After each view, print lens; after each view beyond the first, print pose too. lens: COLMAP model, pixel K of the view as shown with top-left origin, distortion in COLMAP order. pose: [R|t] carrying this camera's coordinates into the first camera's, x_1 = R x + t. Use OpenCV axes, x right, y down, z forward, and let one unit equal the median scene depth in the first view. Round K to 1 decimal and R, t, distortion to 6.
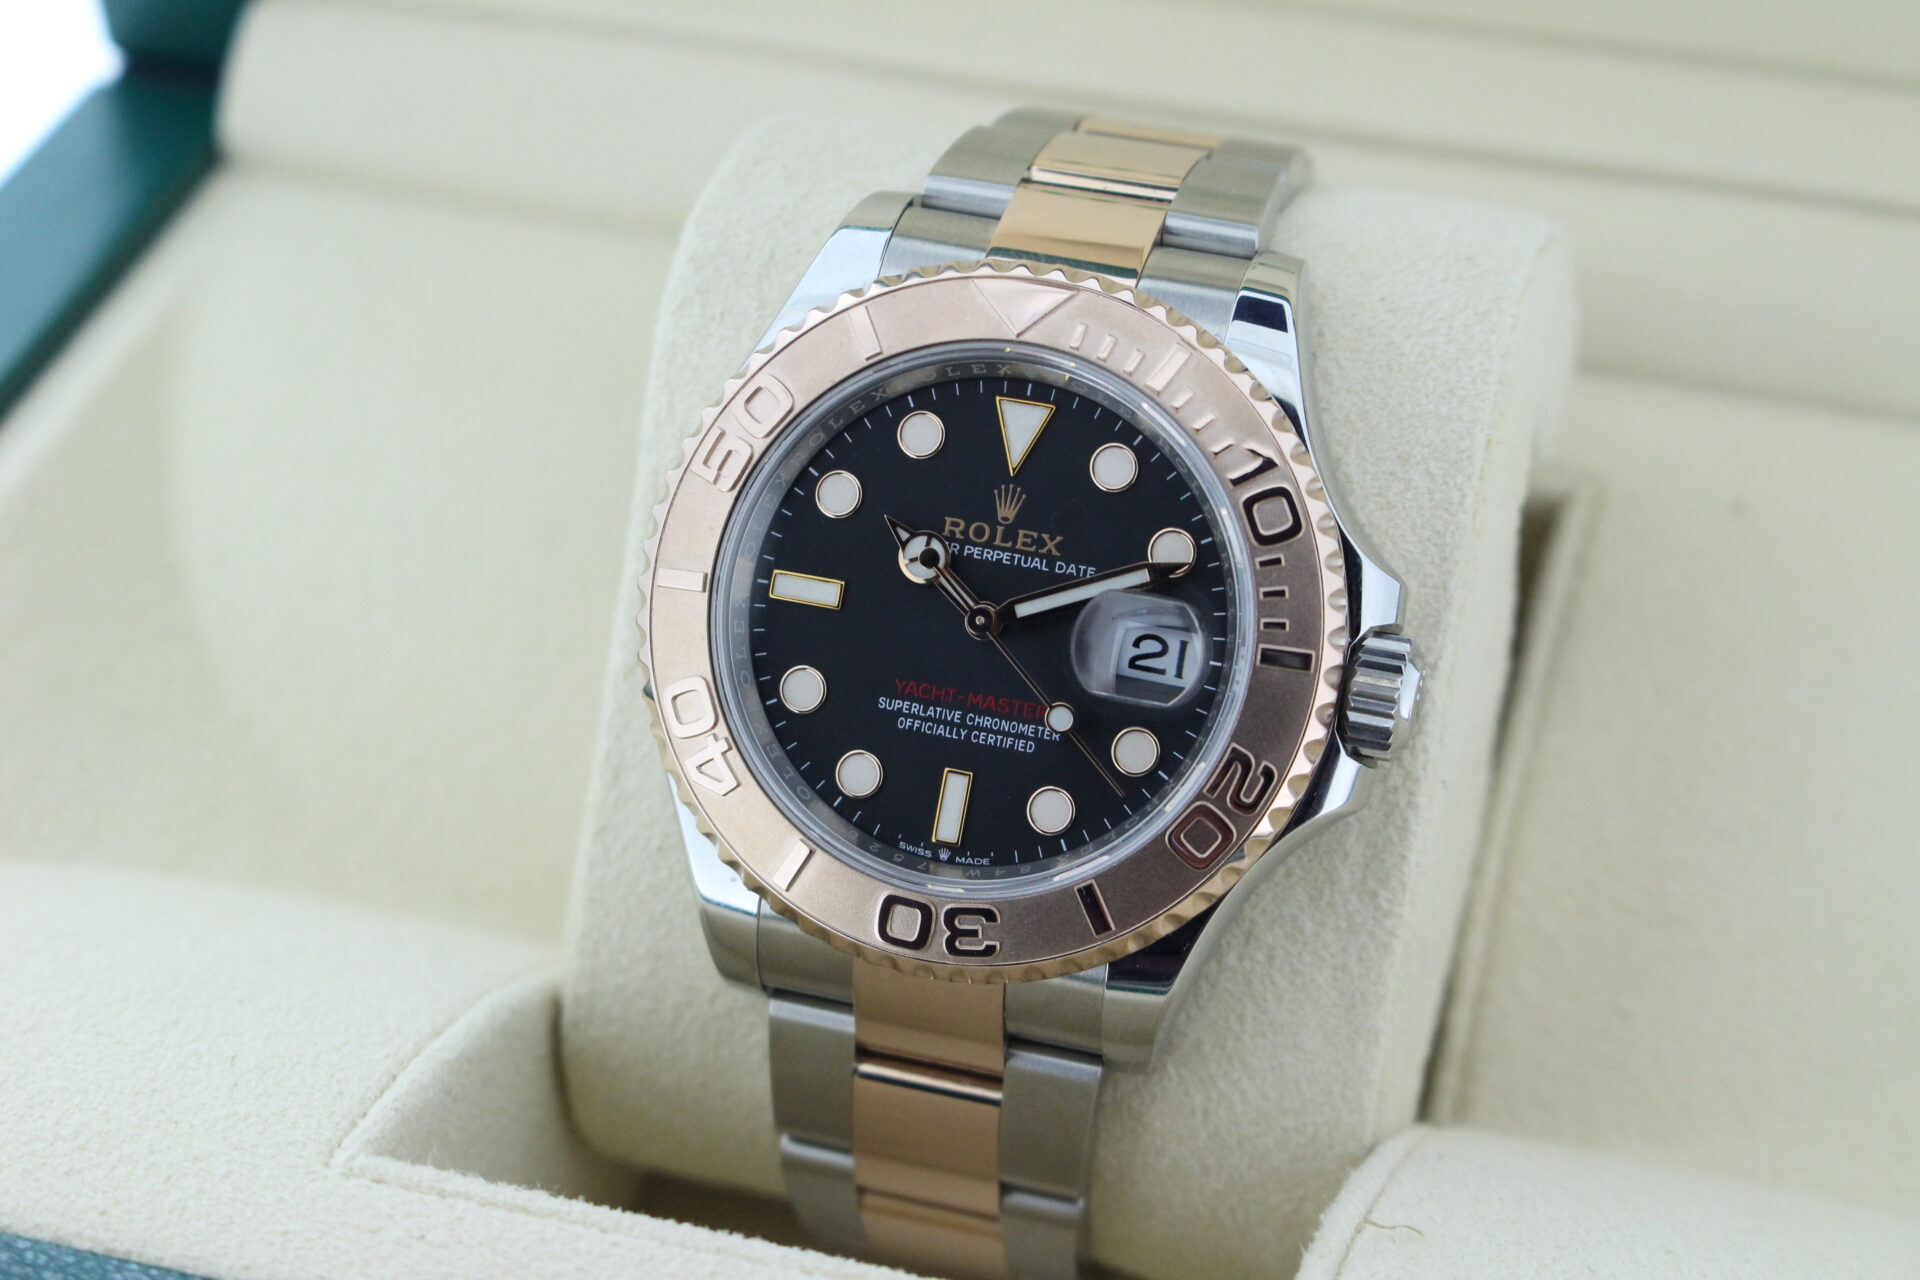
lens RADIAL K [[4296.0, 0, 956.7], [0, 4296.0, 669.5], [0, 0, 1]] dist [0.084580, 0.115416]
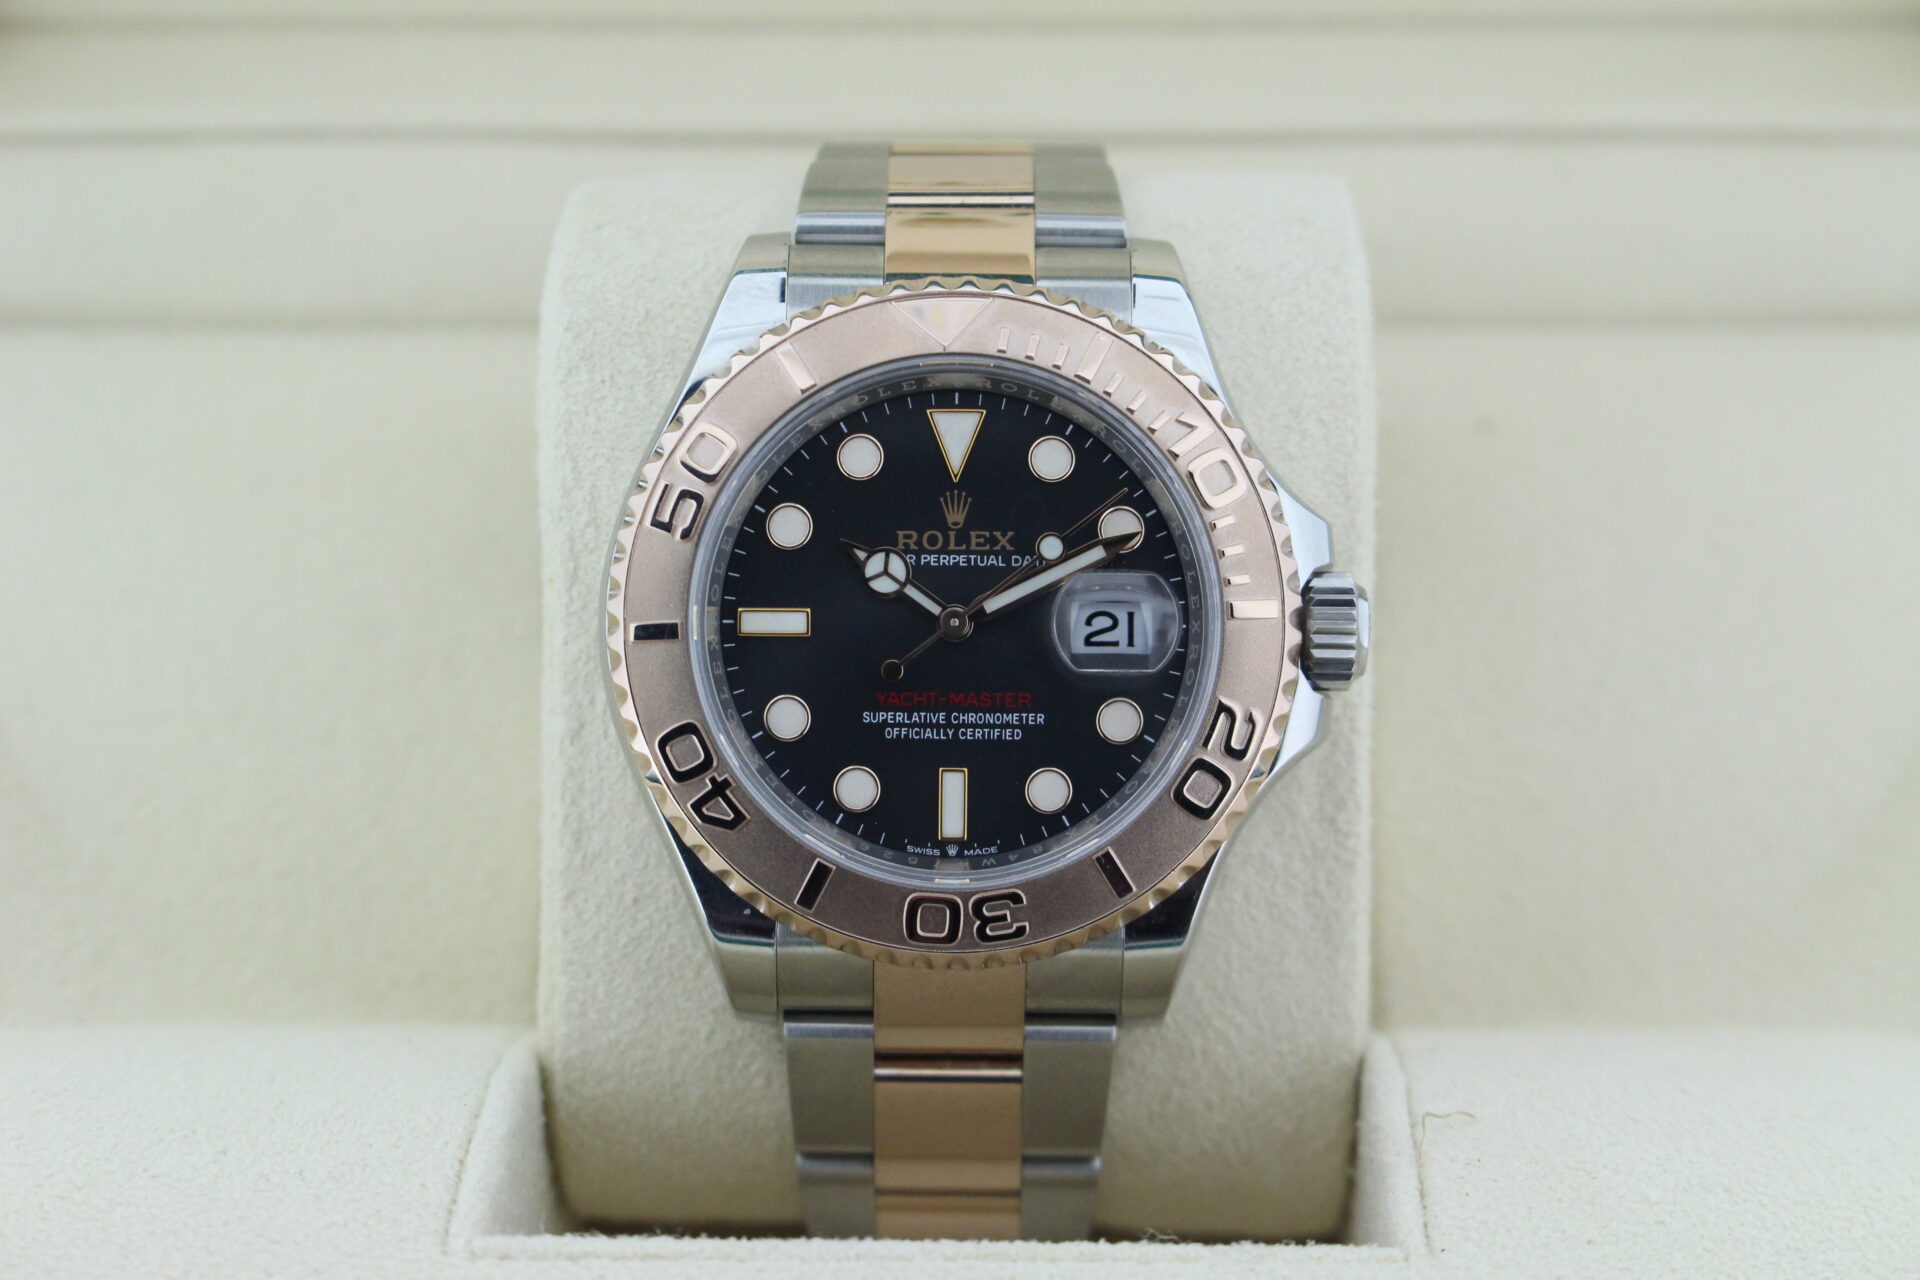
lens RADIAL K [[4296.0, 0, 956.7], [0, 4296.0, 669.5], [0, 0, 1]] dist [0.084580, 0.115416]
pose [[0.958730, -0.163254, 0.232776, -0.236488], [0.166773, 0.985984, 0.004617, -0.004824], [-0.230268, 0.034394, 0.972519, -0.015834]]
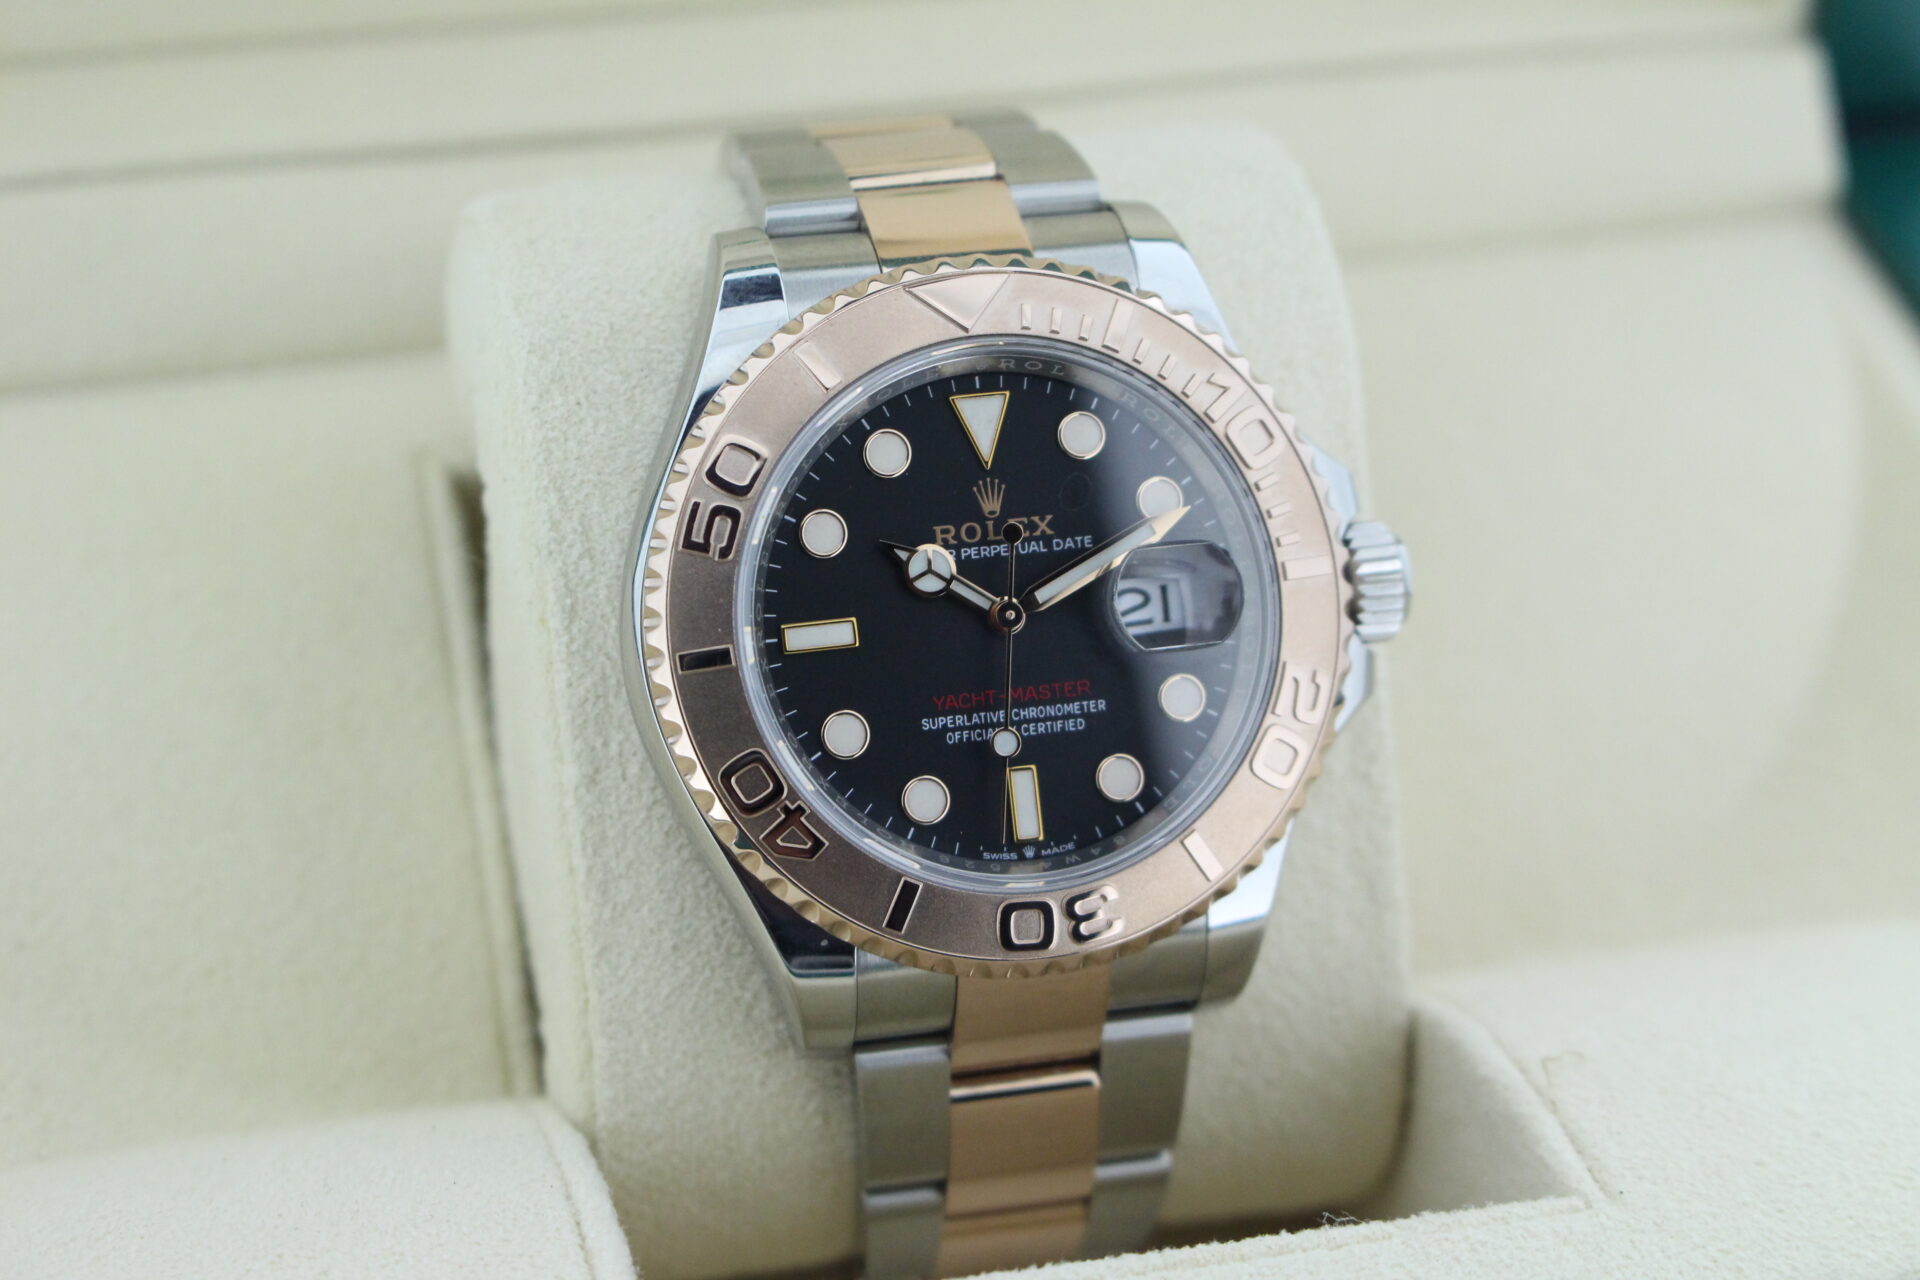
lens RADIAL K [[4296.0, 0, 956.7], [0, 4296.0, 669.5], [0, 0, 1]] dist [0.084580, 0.115416]
pose [[0.860584, -0.267553, 0.433370, -0.437009], [0.271496, 0.960917, 0.054114, -0.056074], [-0.430911, 0.071089, 0.899590, 0.105540]]
